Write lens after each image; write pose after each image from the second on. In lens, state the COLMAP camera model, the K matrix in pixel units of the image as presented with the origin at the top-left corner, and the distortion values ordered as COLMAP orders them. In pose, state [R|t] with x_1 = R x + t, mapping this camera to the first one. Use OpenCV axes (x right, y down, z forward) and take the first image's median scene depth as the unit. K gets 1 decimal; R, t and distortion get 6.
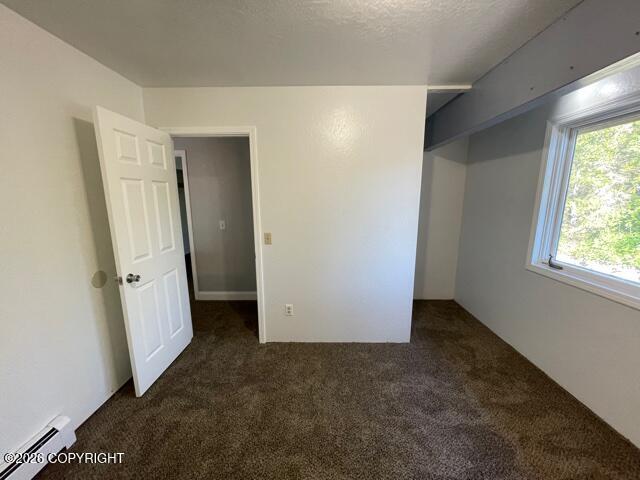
lens RADIAL K [[258.5, 0, 318.0], [0, 258.5, 243.0], [0, 0, 1]] dist [-0.002924, -0.000135]
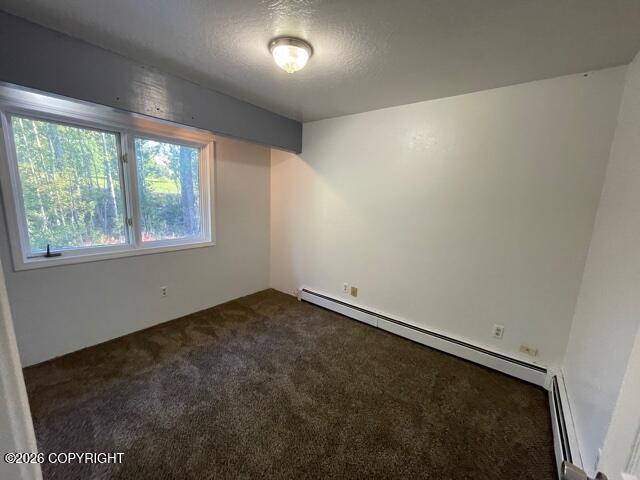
lens RADIAL K [[258.5, 0, 320.4], [0, 258.5, 242.9], [0, 0, 1]] dist [-0.002924, -0.000135]
pose [[-0.802981, -0.132919, 0.580994, -0.600222], [0.067503, 0.948260, 0.310236, -0.232287], [-0.592170, 0.288333, -0.752462, 1.310868]]
